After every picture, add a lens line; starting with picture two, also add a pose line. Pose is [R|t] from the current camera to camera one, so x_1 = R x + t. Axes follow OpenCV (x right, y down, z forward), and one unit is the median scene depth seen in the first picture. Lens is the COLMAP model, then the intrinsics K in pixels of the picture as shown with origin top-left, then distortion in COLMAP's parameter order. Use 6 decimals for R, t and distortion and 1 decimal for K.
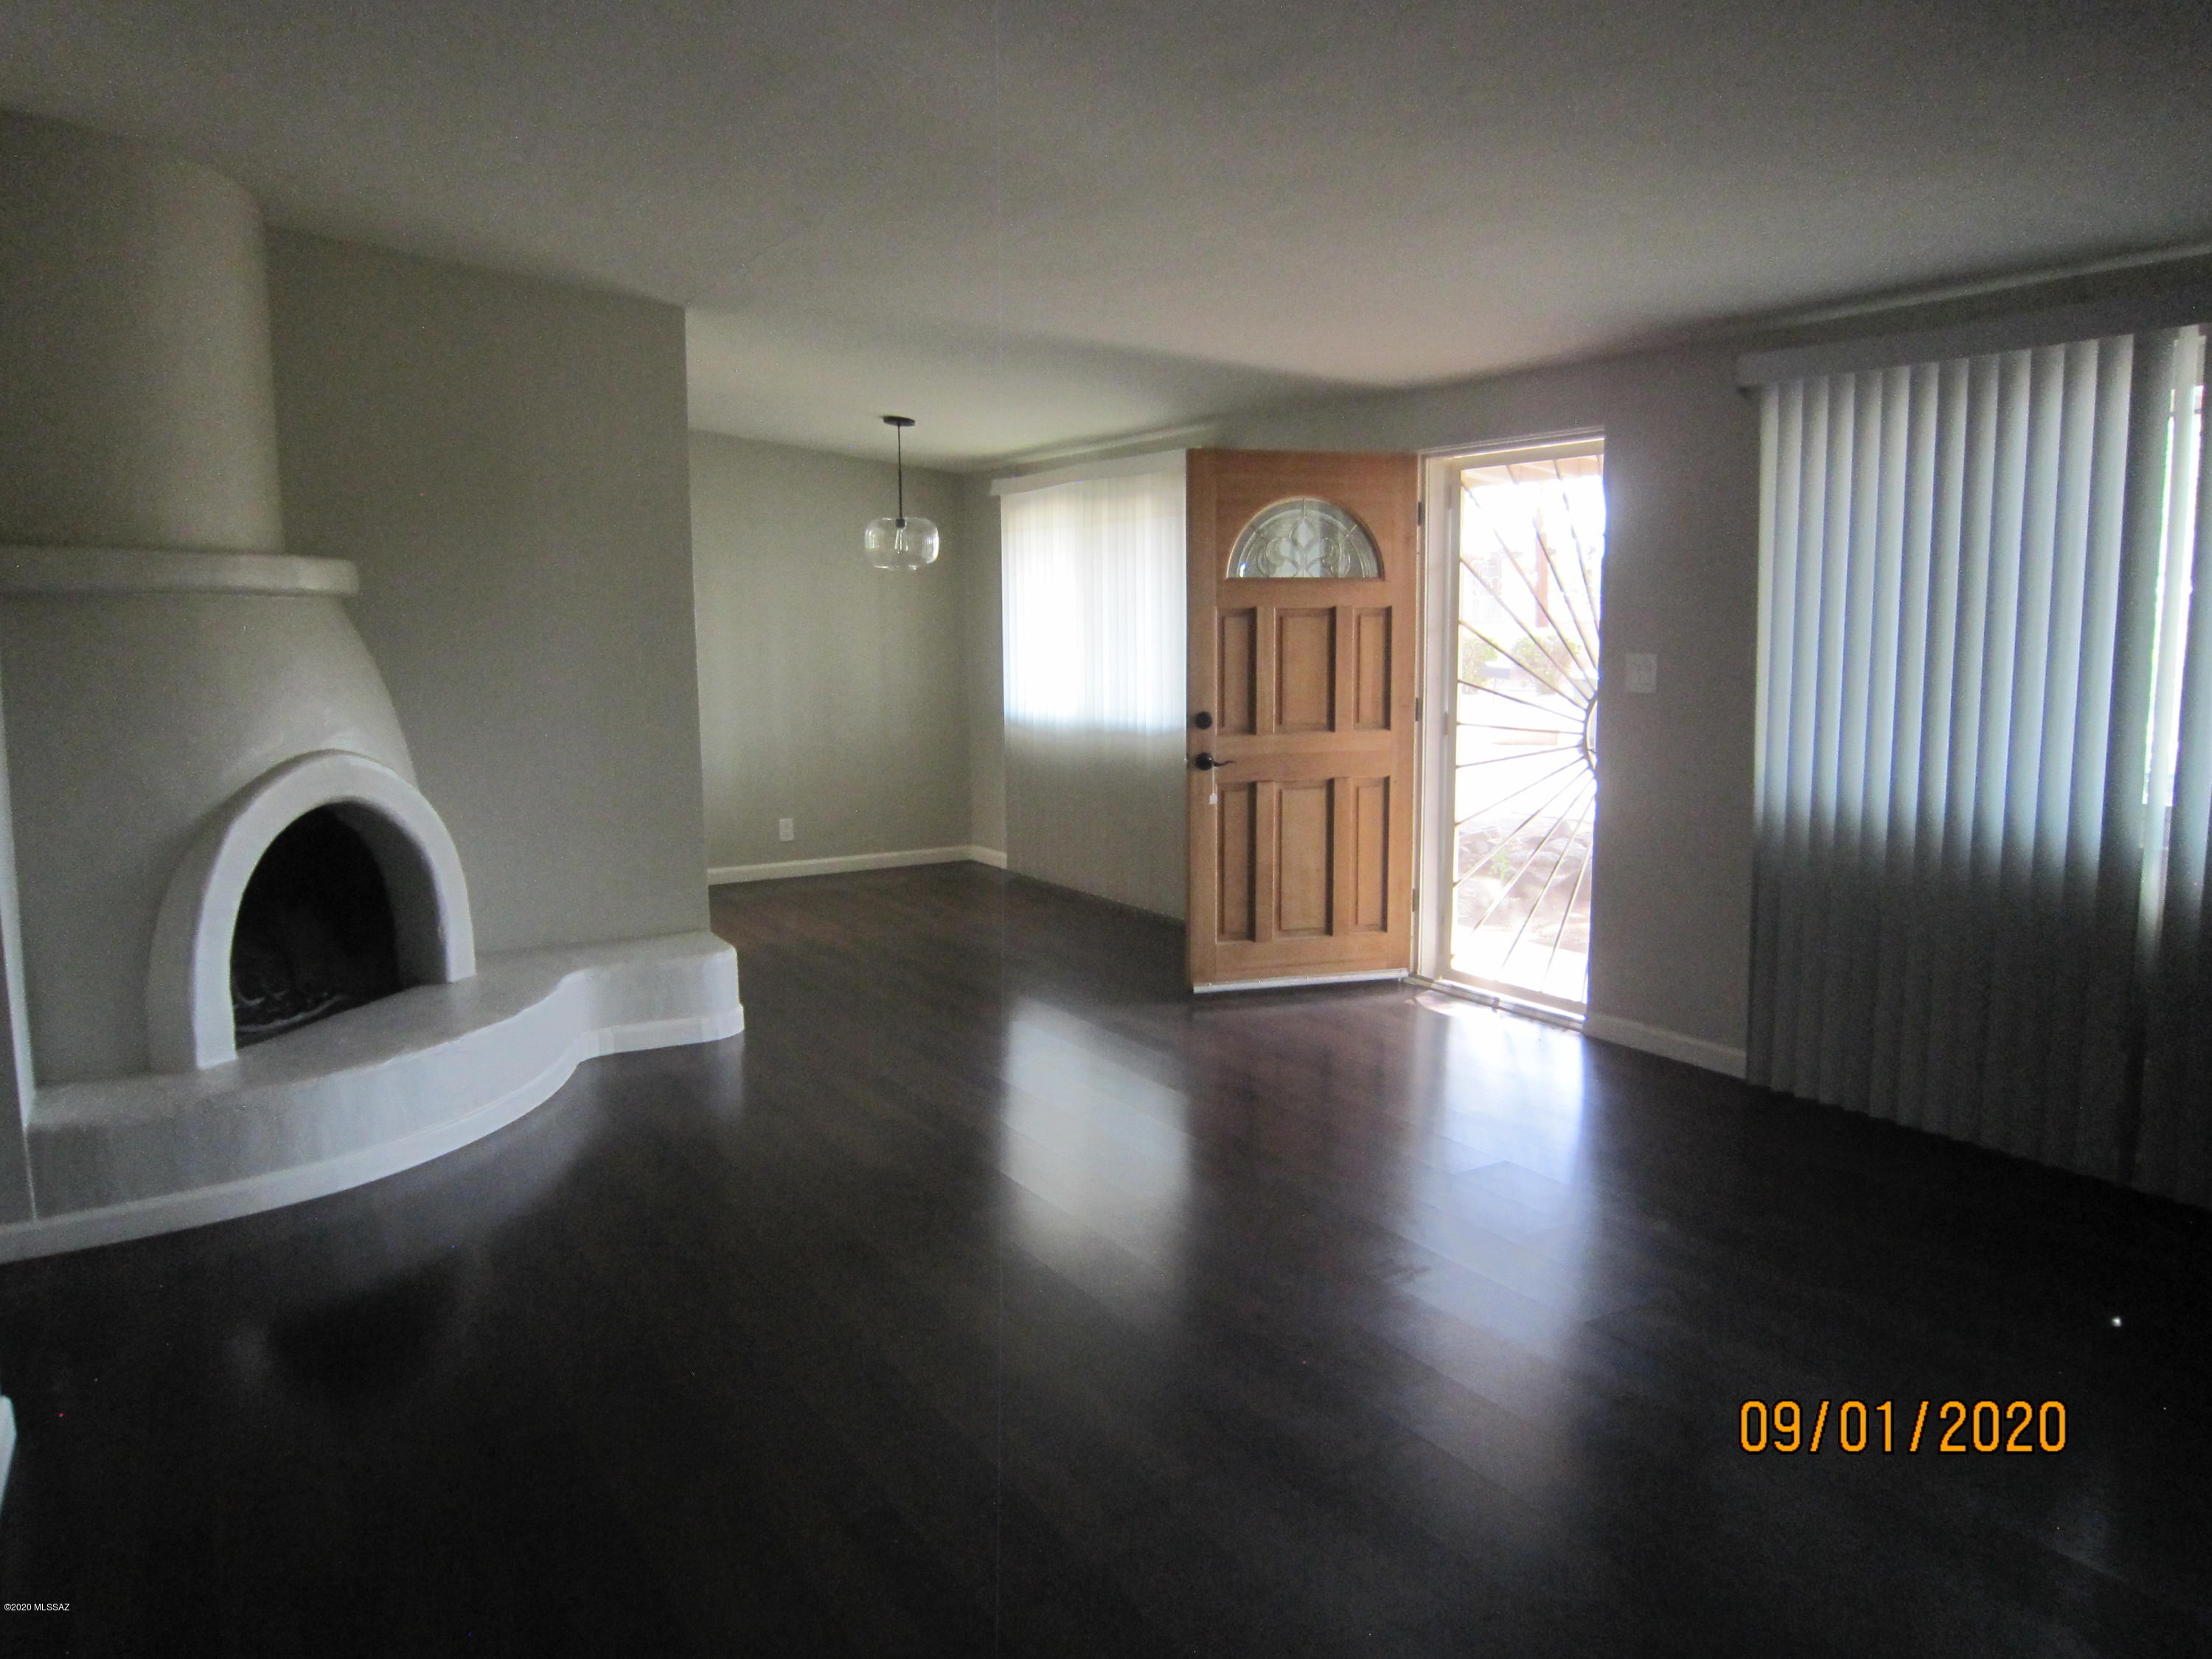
lens RADIAL K [[1560.7, 0, 1108.9], [0, 1560.7, 822.7], [0, 0, 1]] dist [-0.045195, 0.008335]
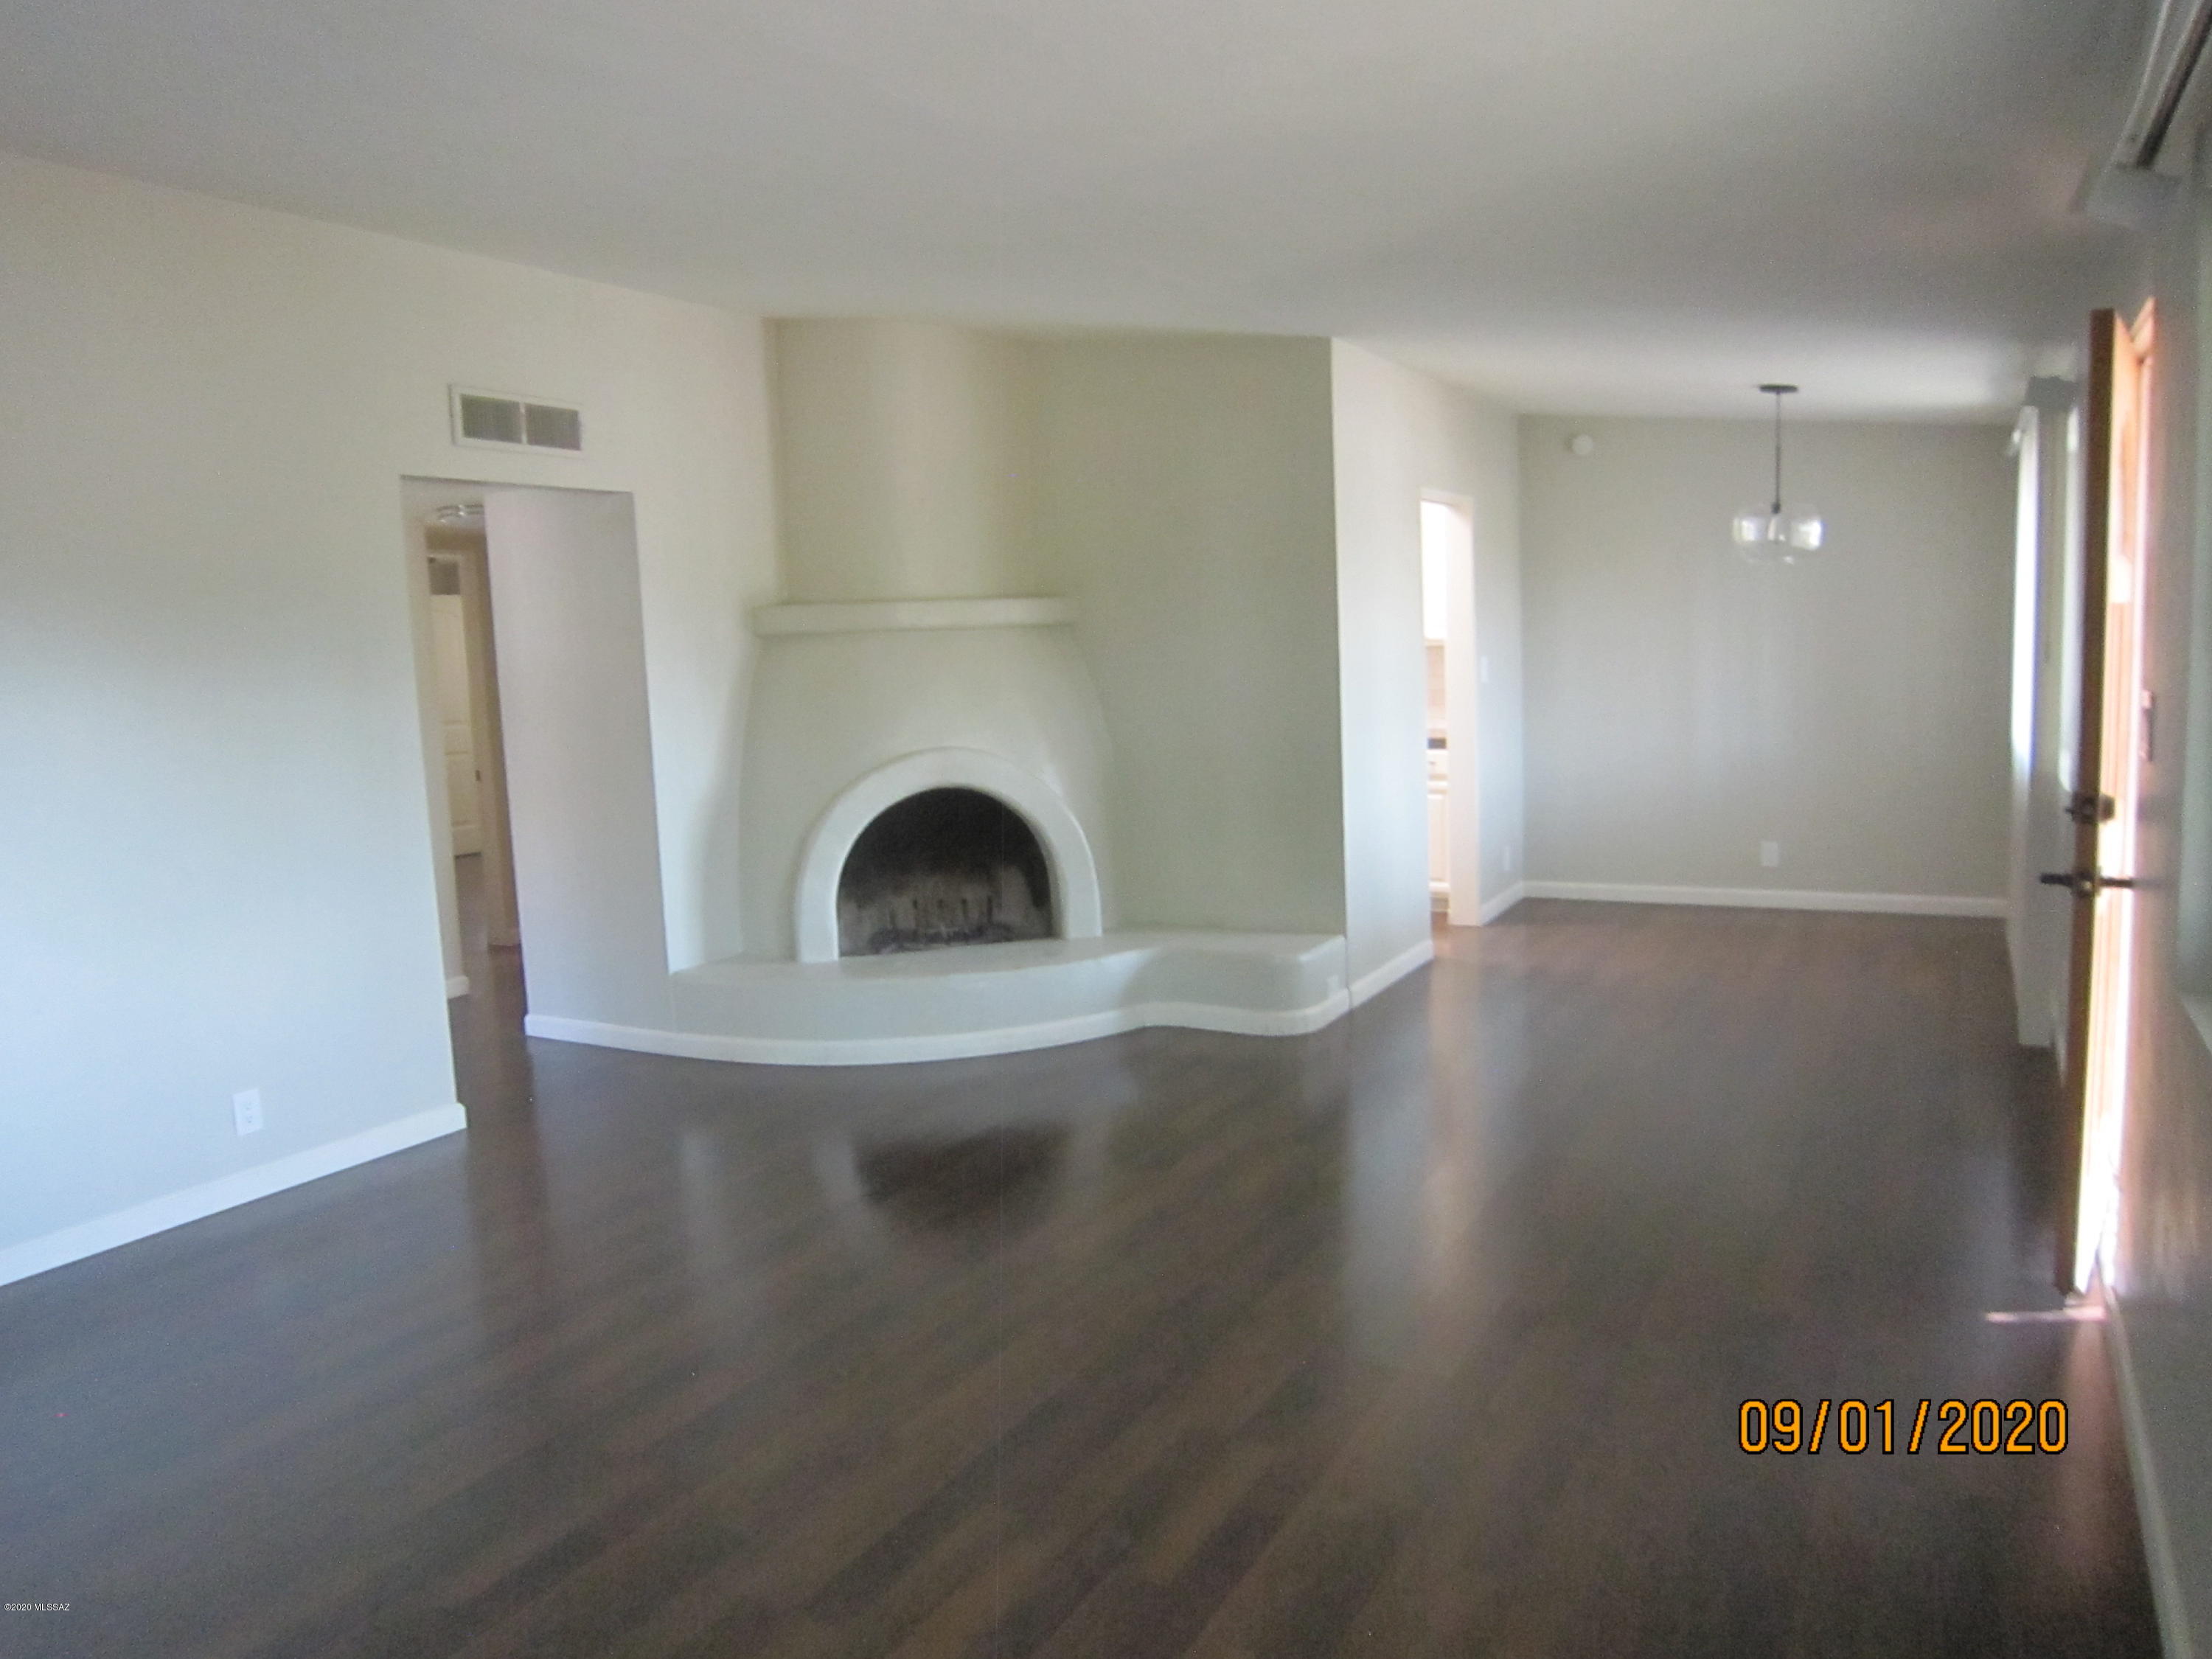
lens RADIAL K [[1560.7, 0, 1104.7], [0, 1560.7, 830.0], [0, 0, 1]] dist [-0.045195, 0.008335]
pose [[0.499931, 0.095598, -0.860773, 0.432411], [-0.077597, 0.994836, 0.065419, -0.044493], [0.862582, 0.034088, 0.504768, 0.263809]]
